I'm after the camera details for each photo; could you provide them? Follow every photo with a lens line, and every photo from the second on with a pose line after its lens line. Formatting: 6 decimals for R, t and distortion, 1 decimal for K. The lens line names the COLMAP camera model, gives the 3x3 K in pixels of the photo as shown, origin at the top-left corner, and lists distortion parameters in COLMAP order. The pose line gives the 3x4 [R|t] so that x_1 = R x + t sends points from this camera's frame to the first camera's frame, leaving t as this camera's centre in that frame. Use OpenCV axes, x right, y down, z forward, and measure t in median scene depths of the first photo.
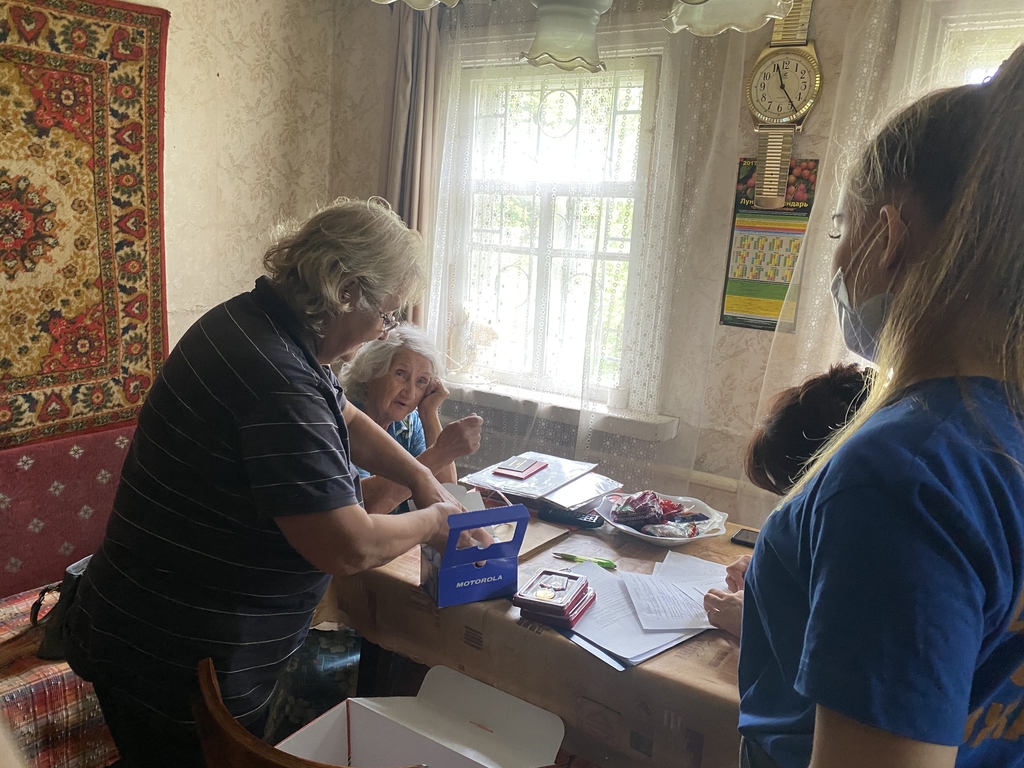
lens RADIAL K [[761.9, 0, 512.0], [0, 761.9, 384.0], [0, 0, 1]] dist [-0.046441, -0.009608]
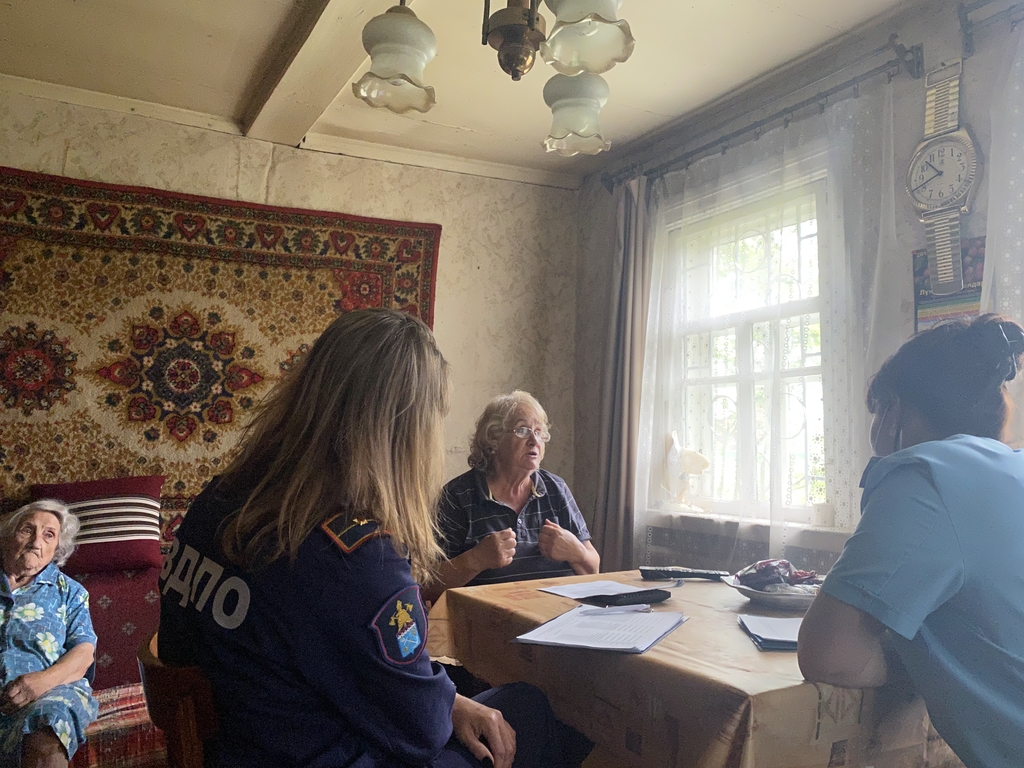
lens RADIAL K [[761.9, 0, 512.0], [0, 761.9, 384.0], [0, 0, 1]] dist [-0.046441, -0.009608]
pose [[0.880098, -0.089661, -0.466250, 0.272957], [-0.059449, 0.953469, -0.295571, 0.175348], [0.471056, 0.287850, 0.833816, -0.003193]]
